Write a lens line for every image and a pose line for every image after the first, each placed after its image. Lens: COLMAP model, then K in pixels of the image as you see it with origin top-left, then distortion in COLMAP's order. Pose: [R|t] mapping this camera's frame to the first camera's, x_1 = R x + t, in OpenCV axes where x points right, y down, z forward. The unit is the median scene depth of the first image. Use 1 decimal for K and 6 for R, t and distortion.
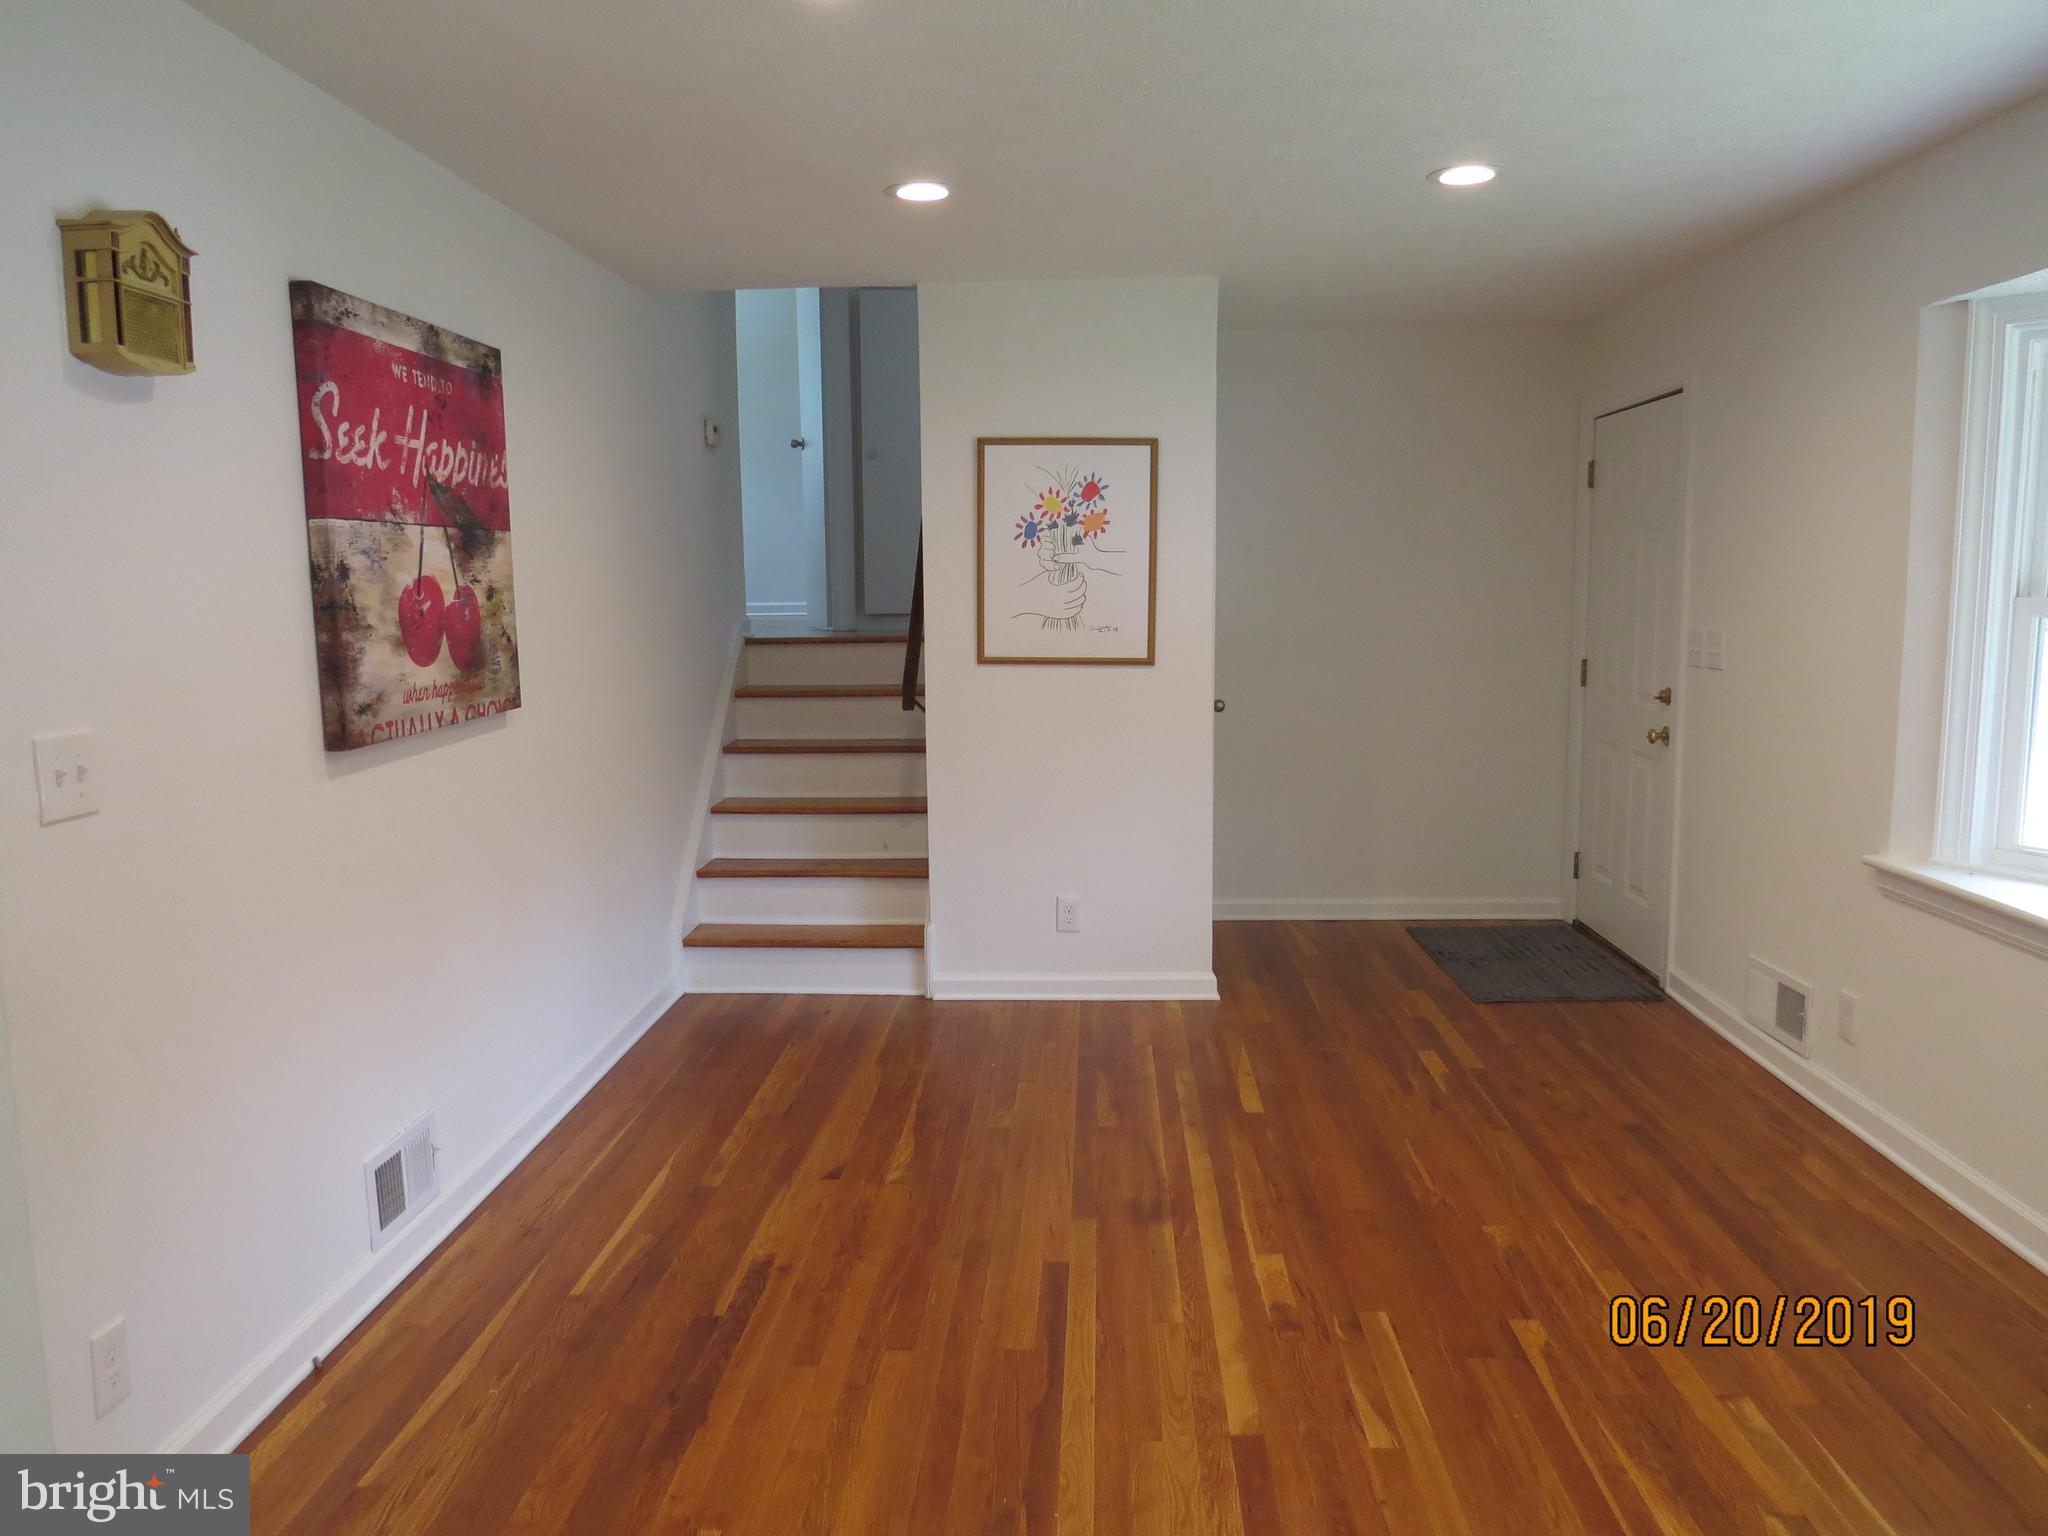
lens RADIAL K [[1463.0, 0, 1022.9], [0, 1463.0, 764.9], [0, 0, 1]] dist [-0.025131, 0.009121]
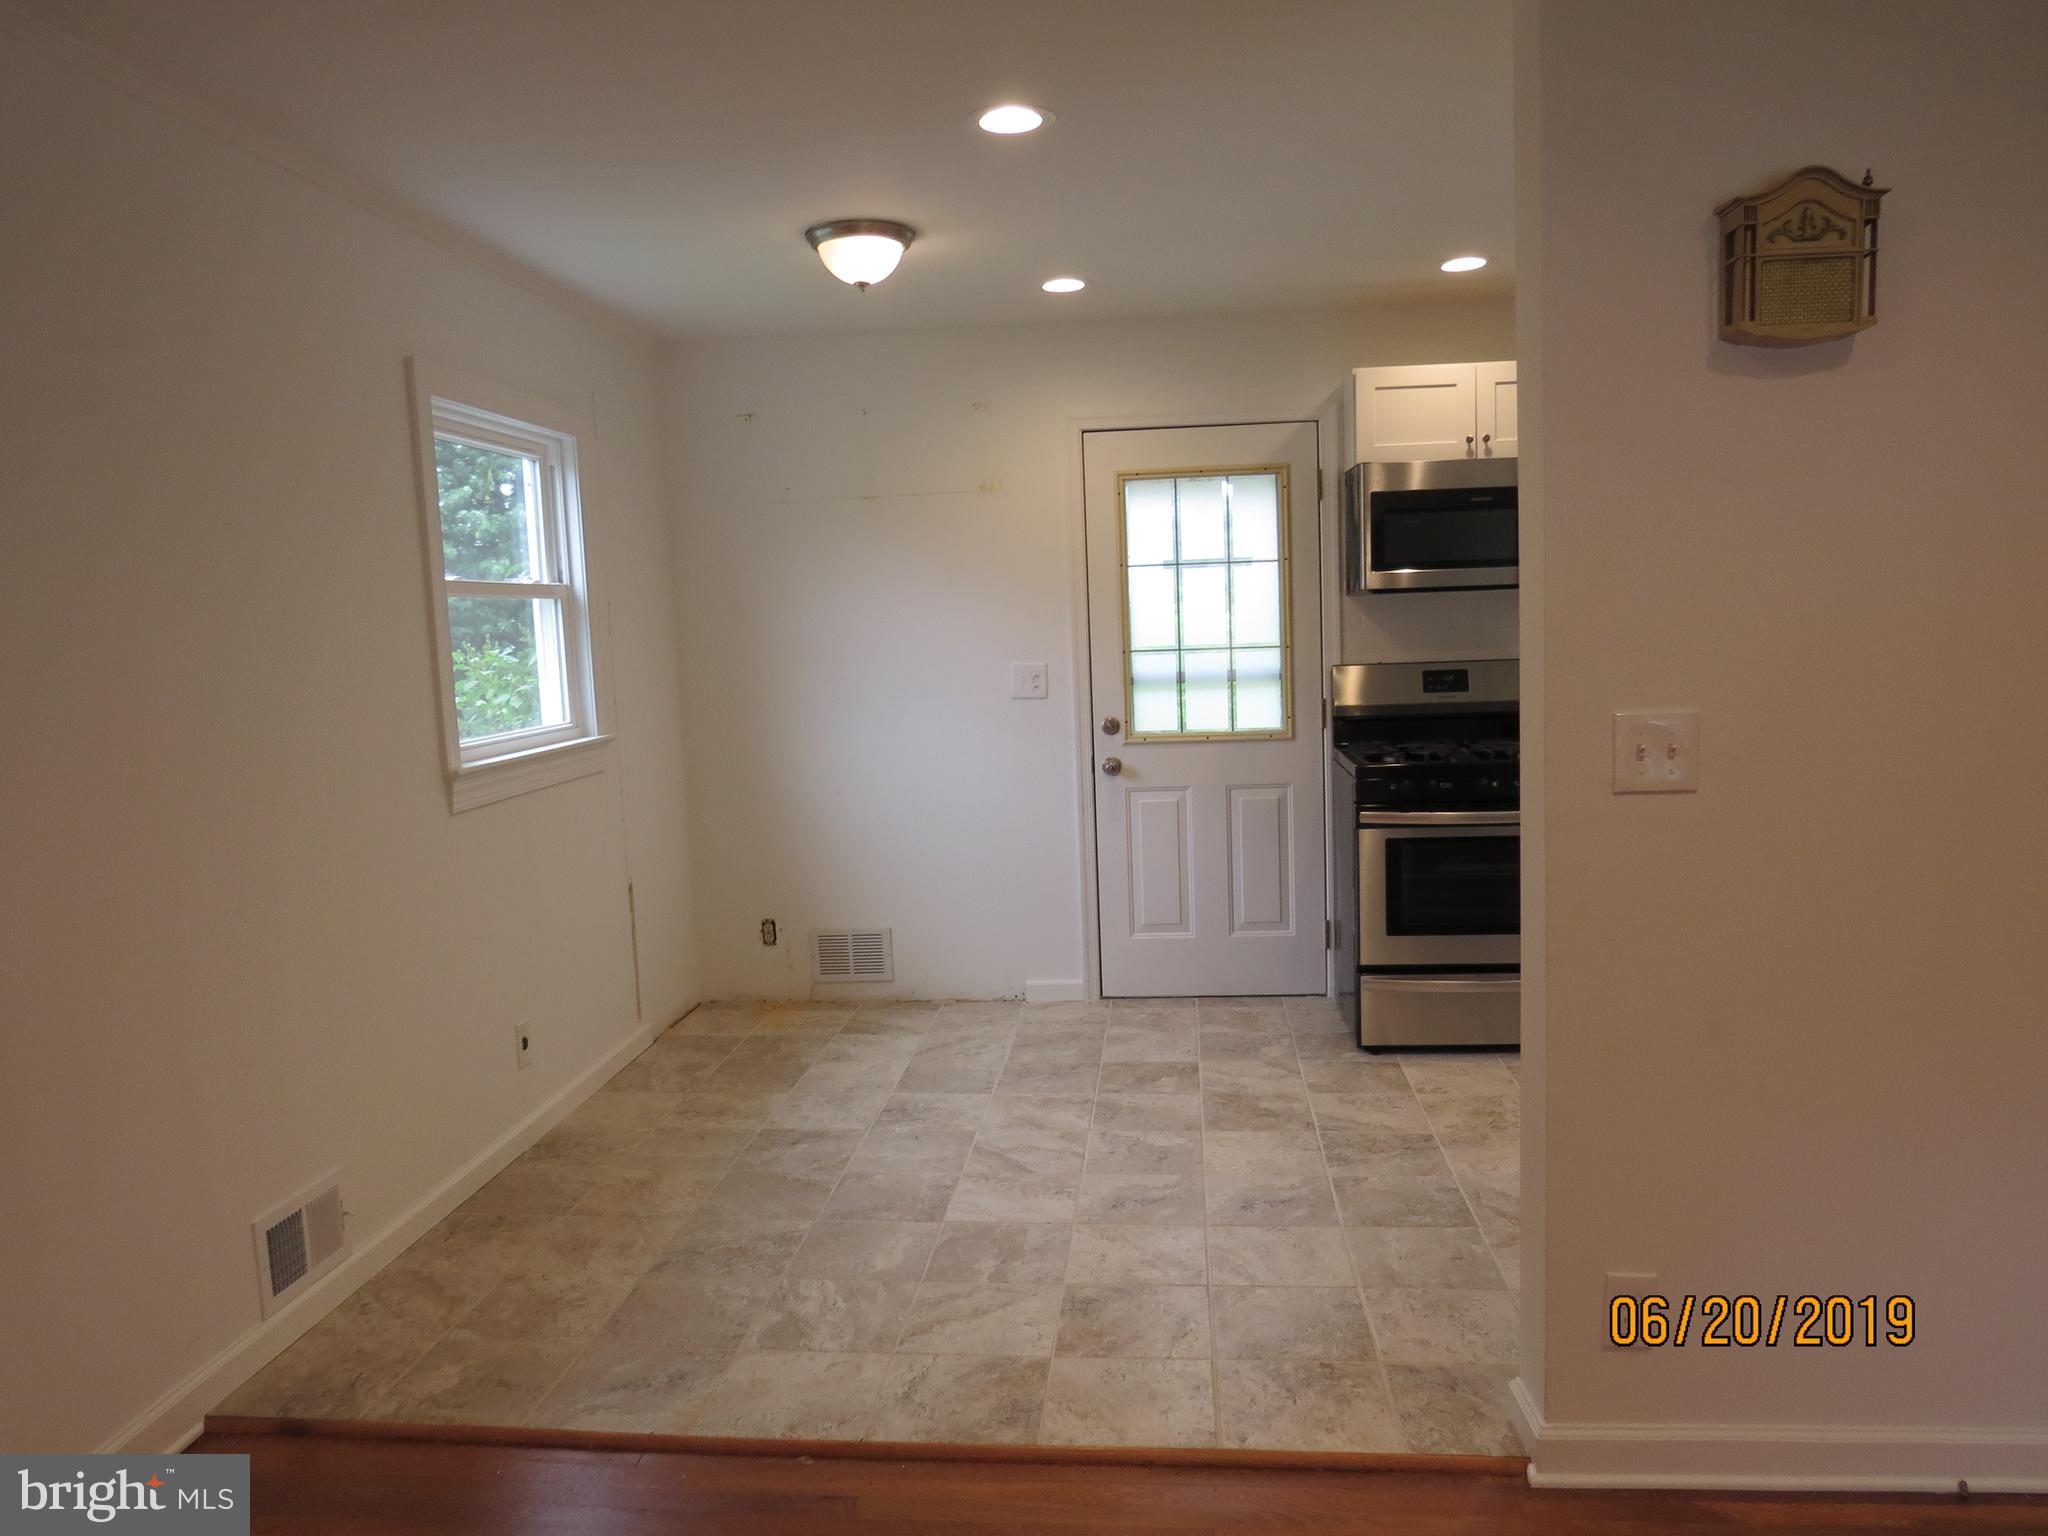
lens RADIAL K [[1463.0, 0, 1027.4], [0, 1463.0, 762.9], [0, 0, 1]] dist [-0.025131, 0.009121]
pose [[-0.044955, 0.114611, -0.992393, 0.278012], [-0.088406, 0.989043, 0.118228, -0.046673], [0.995070, 0.093048, -0.034330, 0.396548]]
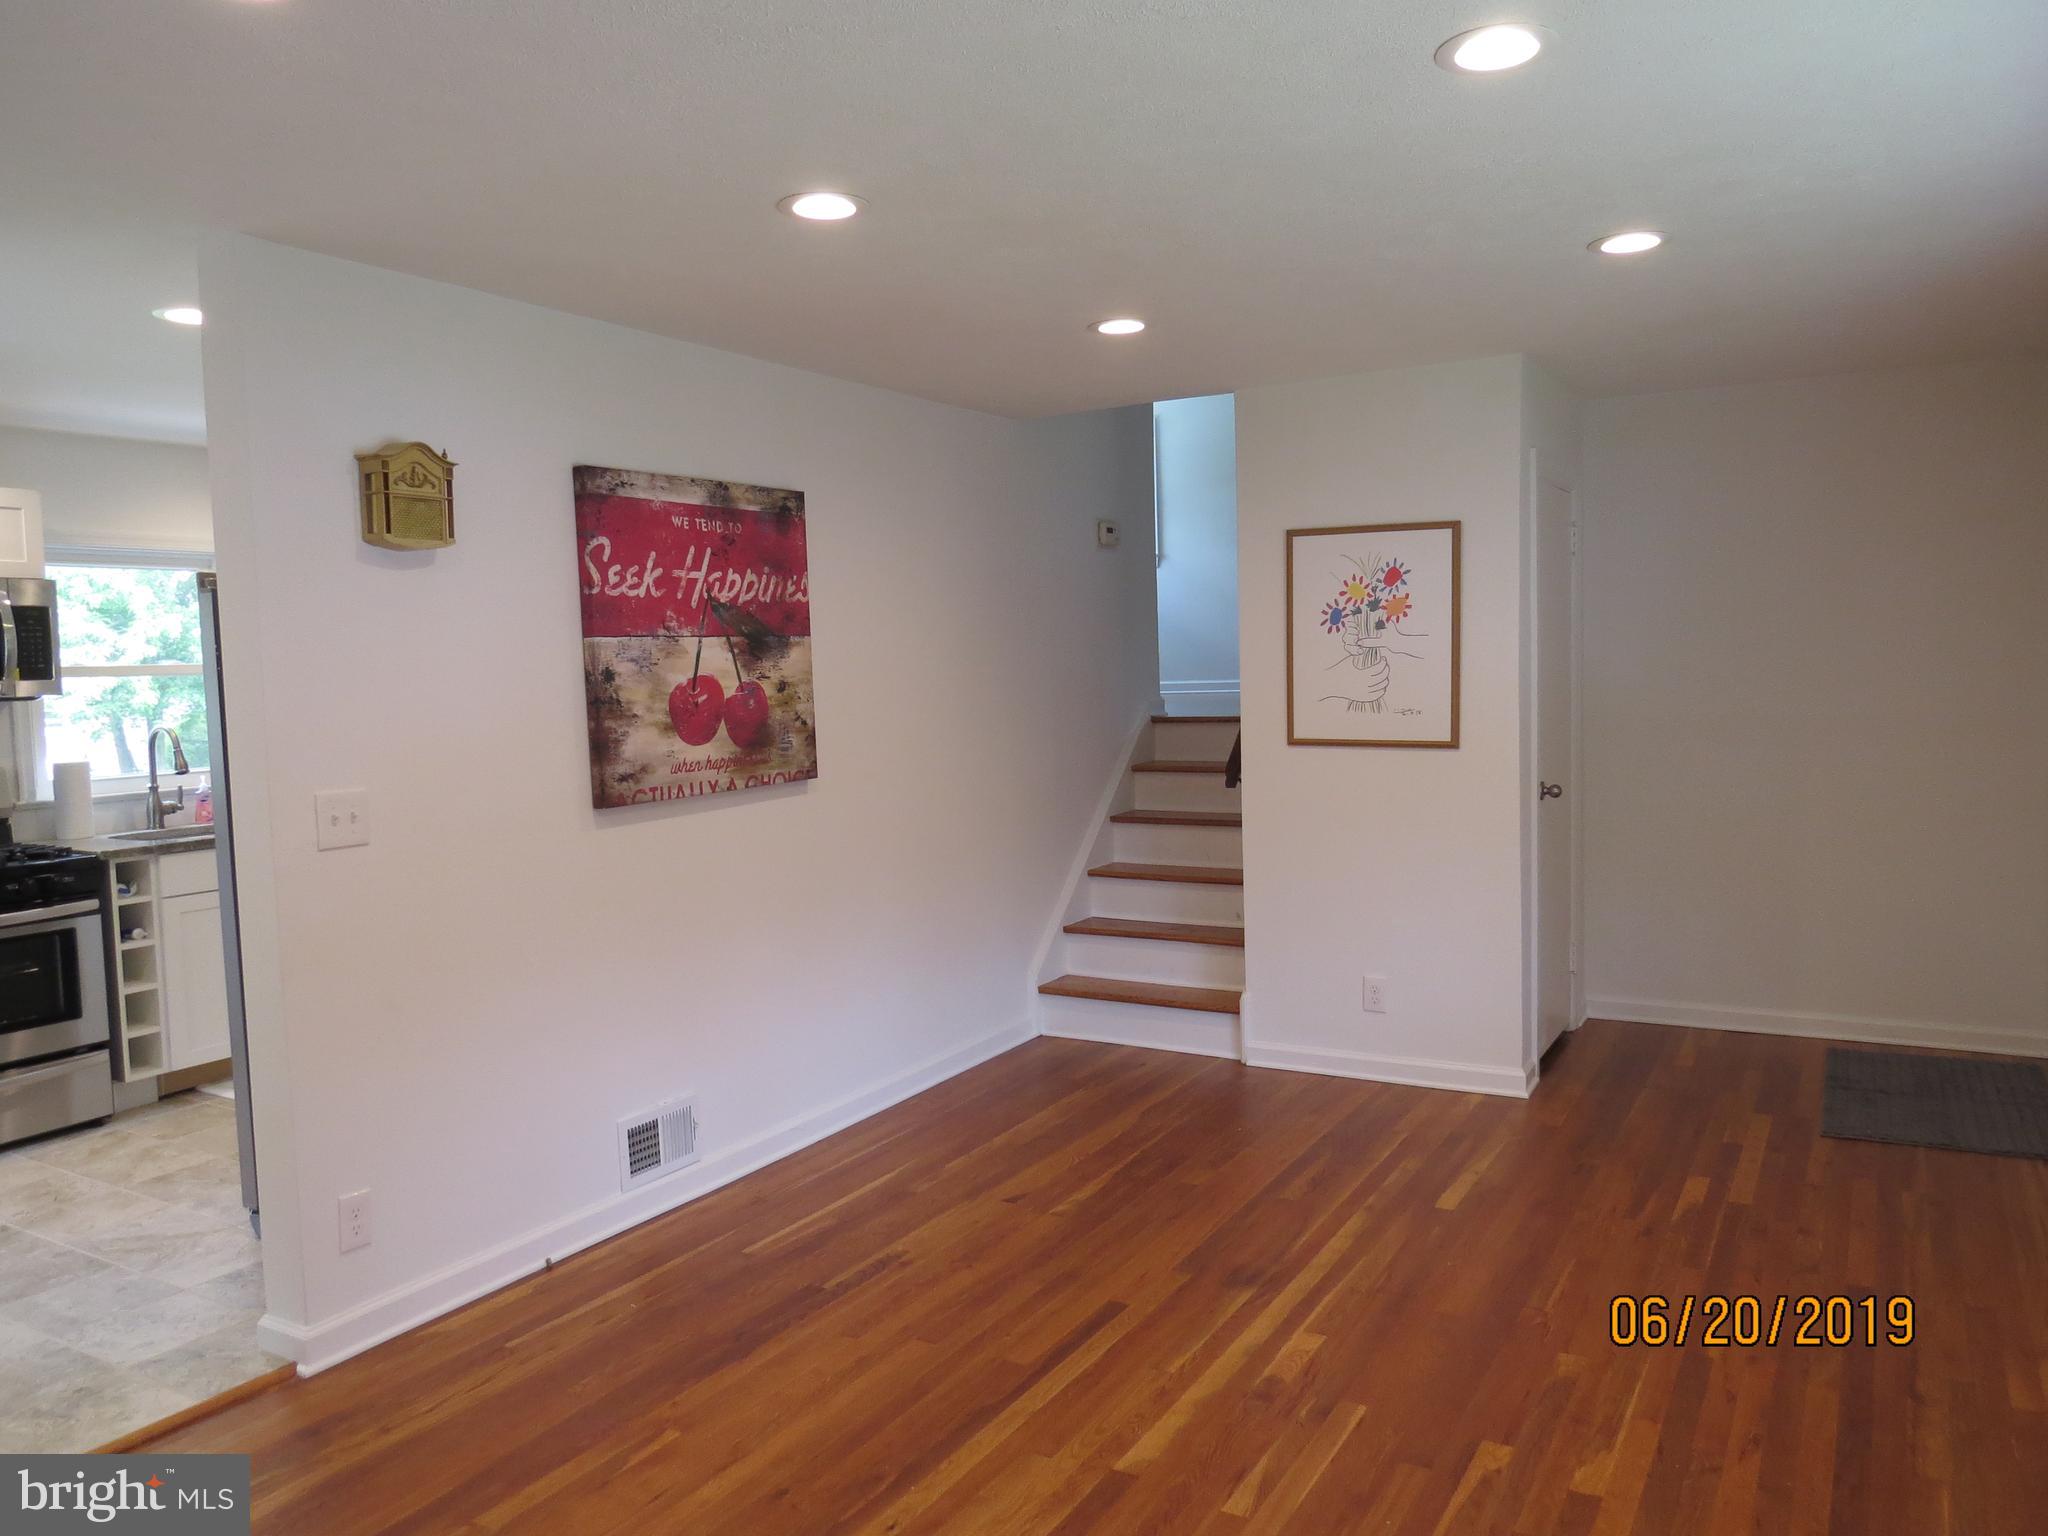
lens RADIAL K [[1463.0, 0, 1029.7], [0, 1463.0, 759.2], [0, 0, 1]] dist [-0.025131, 0.009121]
pose [[0.885034, 0.017033, -0.465215, 0.462426], [-0.040173, 0.998397, -0.039871, -0.015596], [0.463790, 0.053977, 0.884299, -0.009435]]
